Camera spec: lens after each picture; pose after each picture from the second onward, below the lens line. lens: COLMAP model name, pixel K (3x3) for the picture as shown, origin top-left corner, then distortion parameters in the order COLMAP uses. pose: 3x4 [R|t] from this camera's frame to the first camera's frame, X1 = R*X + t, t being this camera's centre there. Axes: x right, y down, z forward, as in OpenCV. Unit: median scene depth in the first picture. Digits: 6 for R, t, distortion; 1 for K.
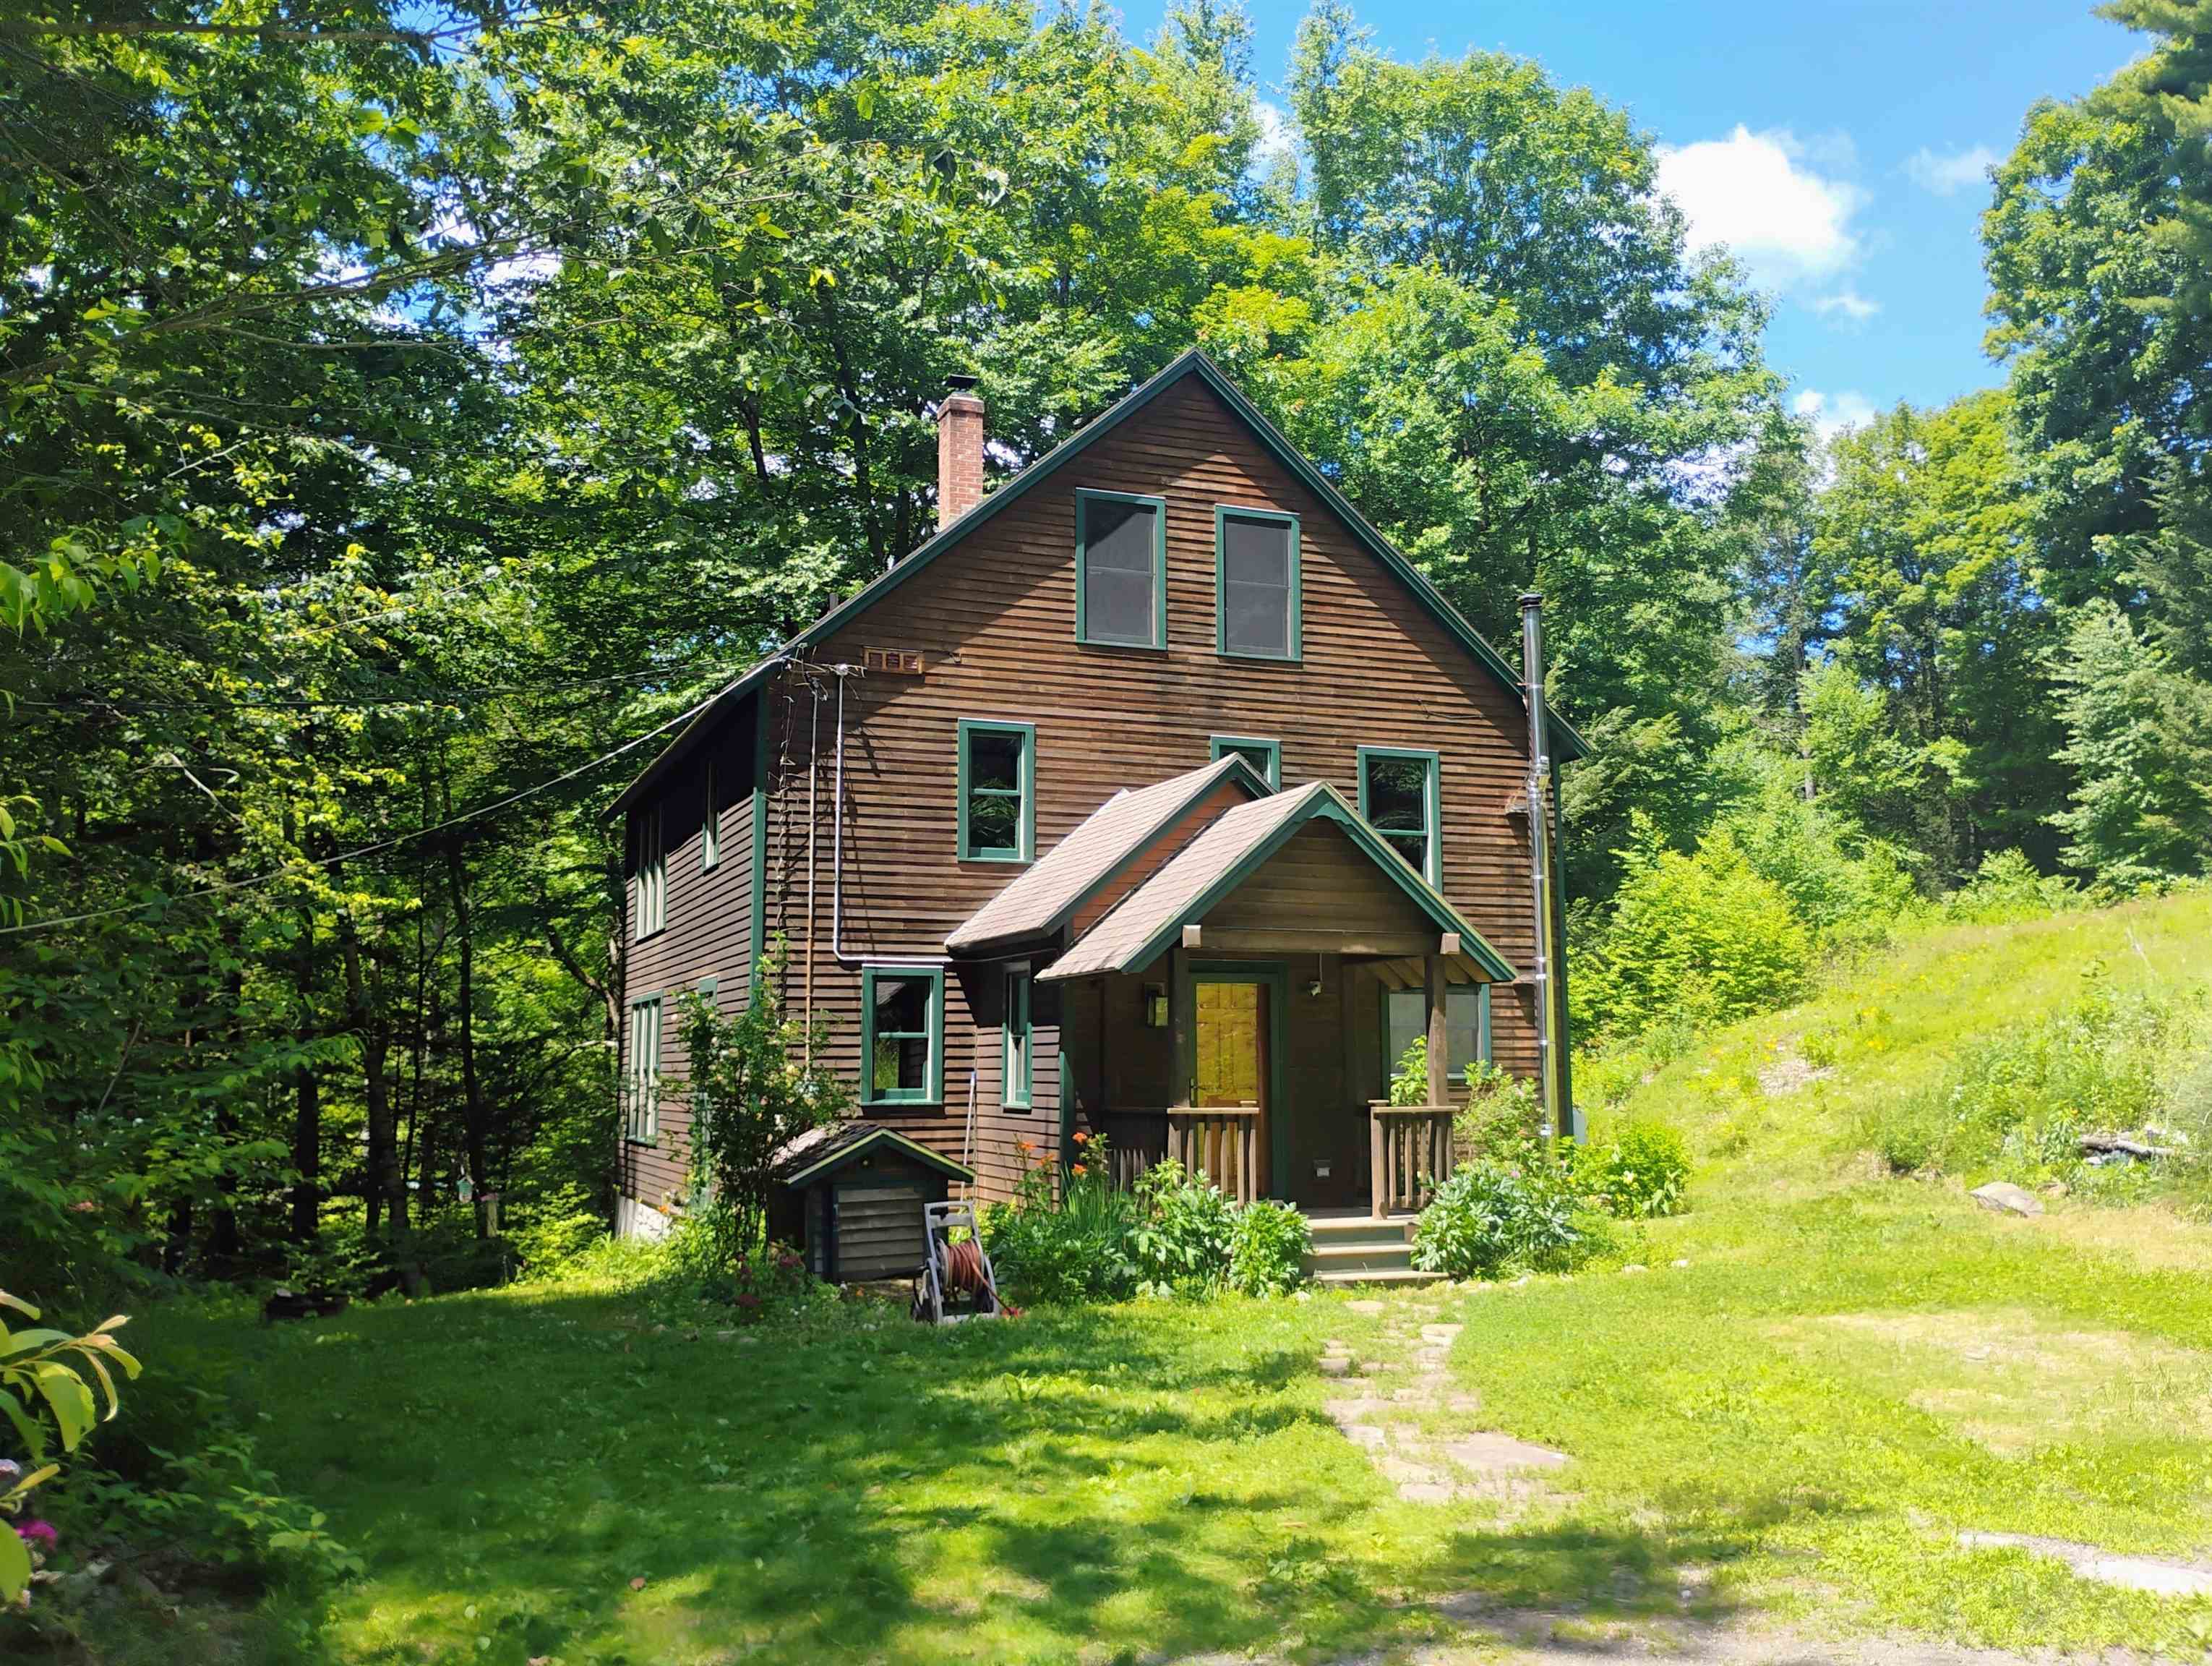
lens RADIAL K [[1864.1, 0, 1107.2], [0, 1864.1, 833.0], [0, 0, 1]] dist [0.014347, 0.003400]
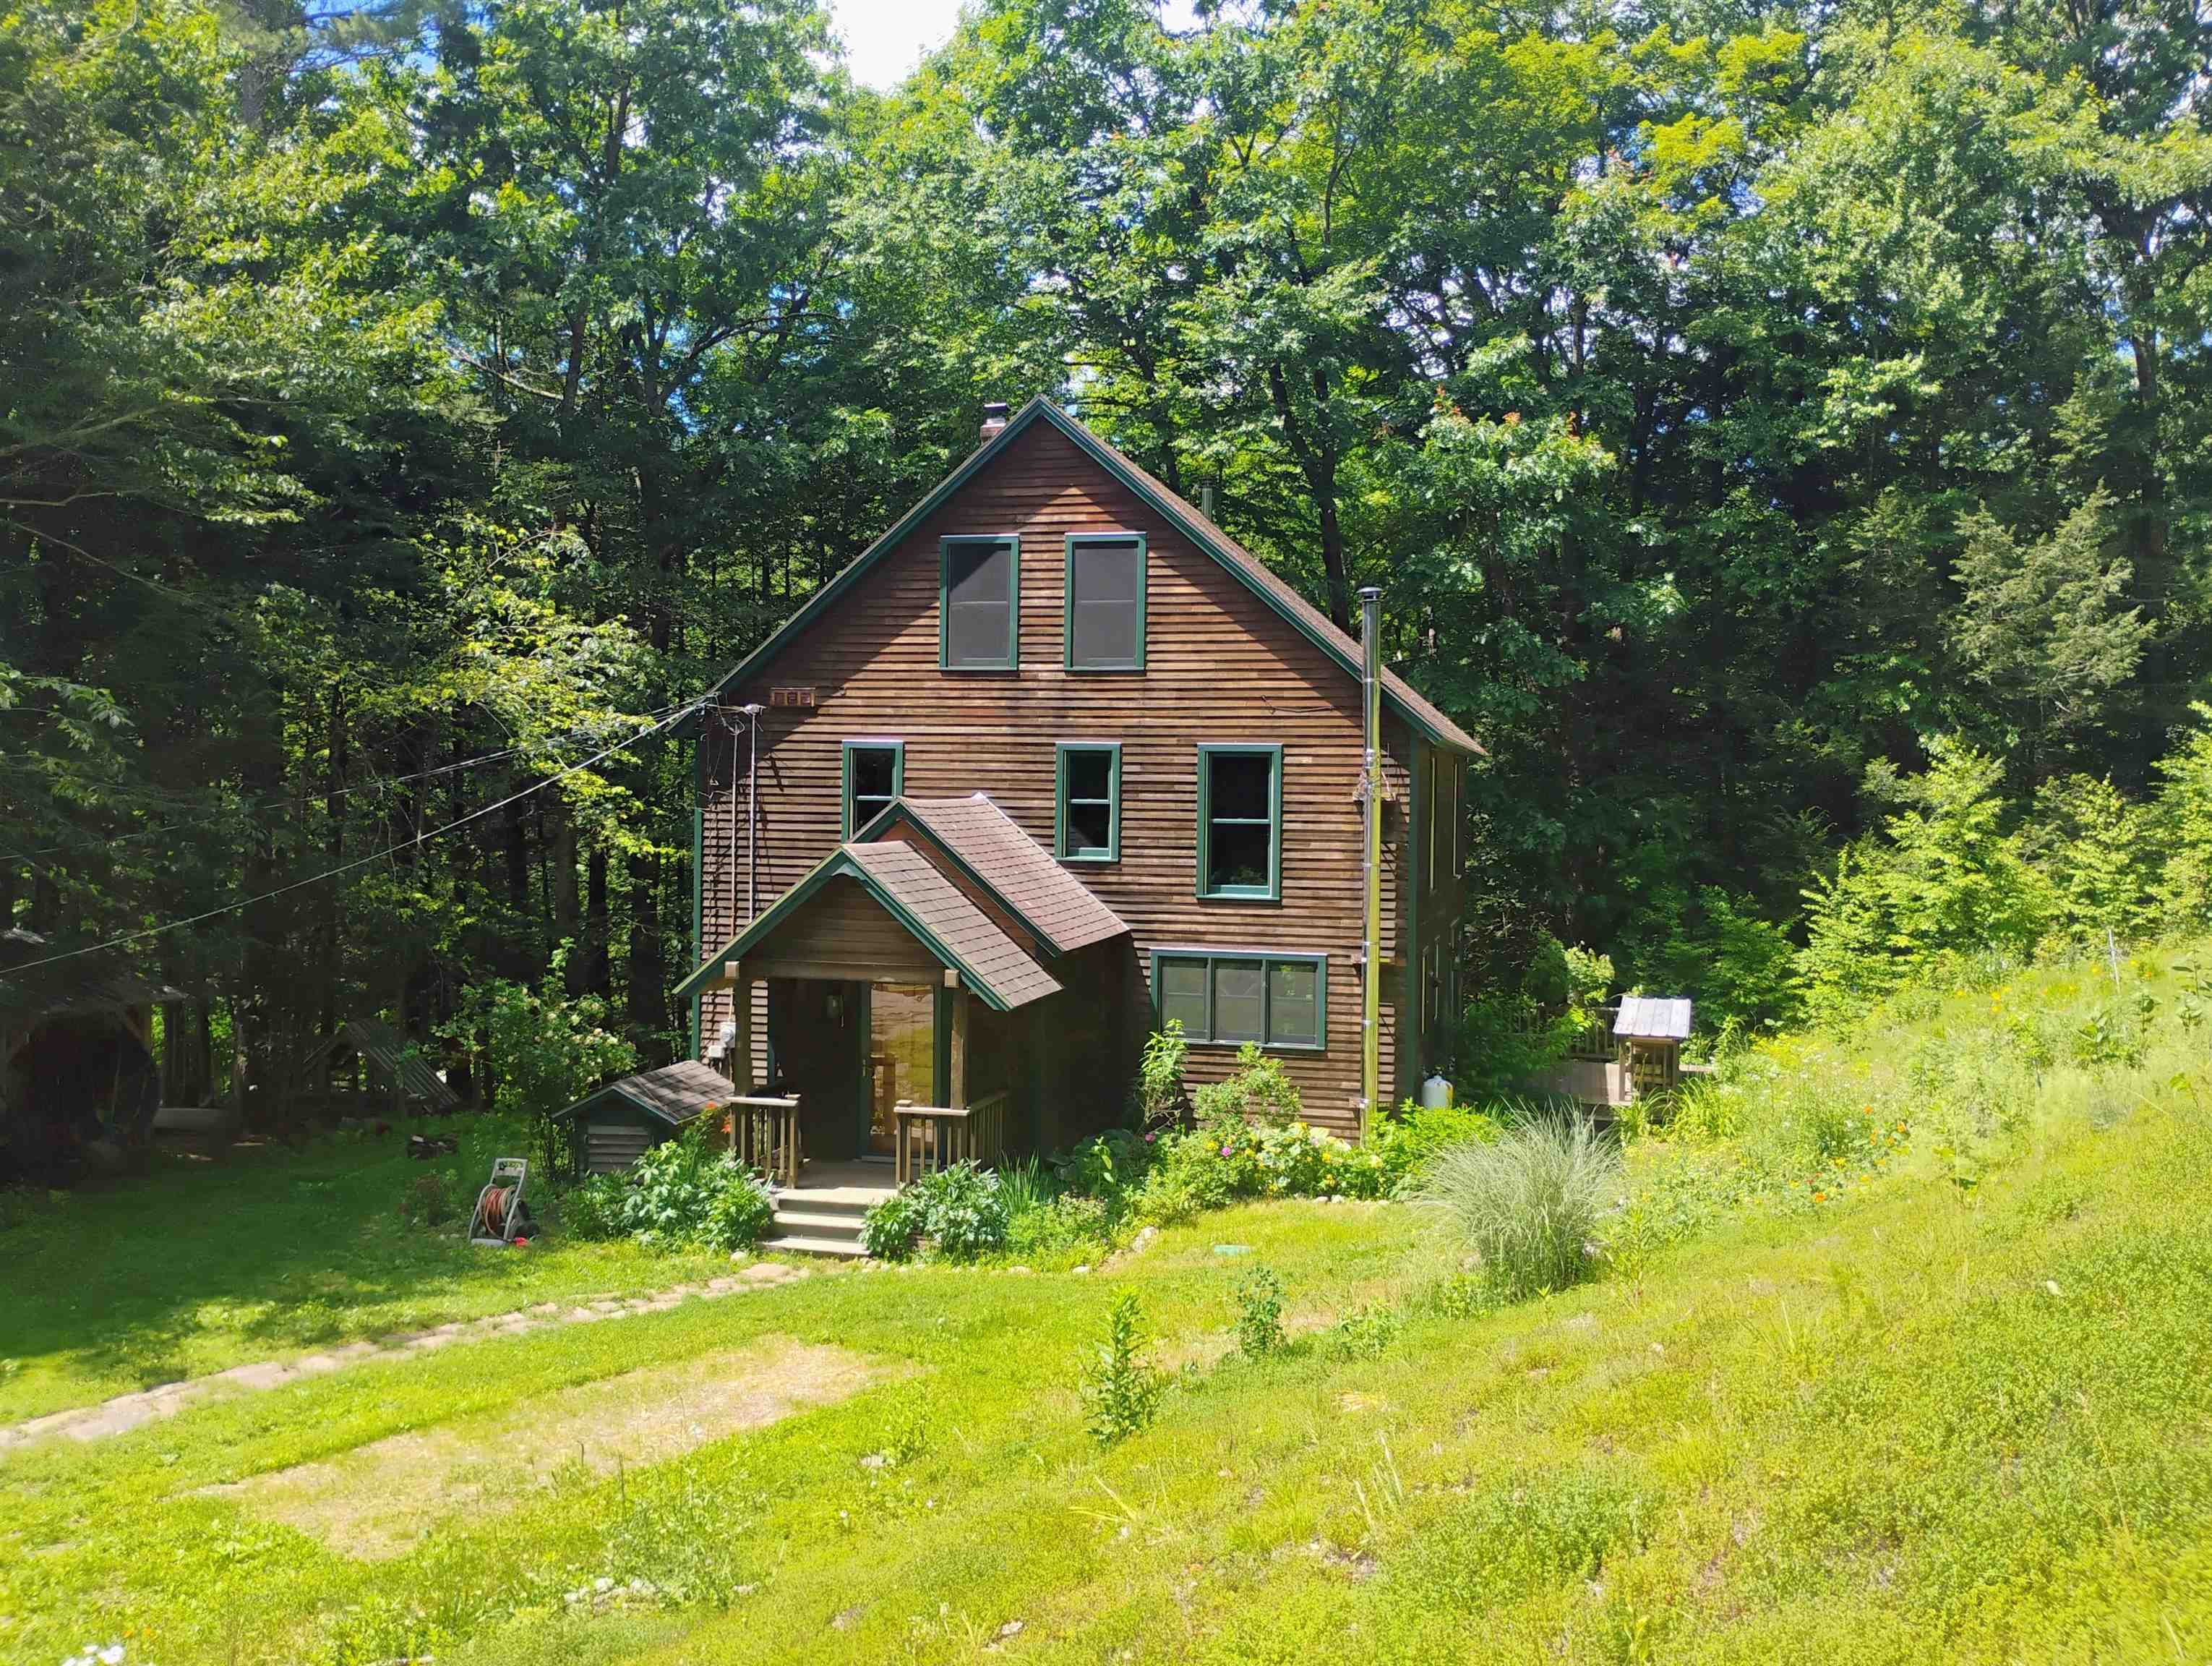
lens RADIAL K [[1864.1, 0, 1110.3], [0, 1864.1, 830.5], [0, 0, 1]] dist [0.014347, 0.003400]
pose [[0.818154, 0.026198, -0.574402, 0.750320], [0.056035, 0.990574, 0.124993, -0.141181], [0.572262, -0.134450, 0.808974, 0.078800]]
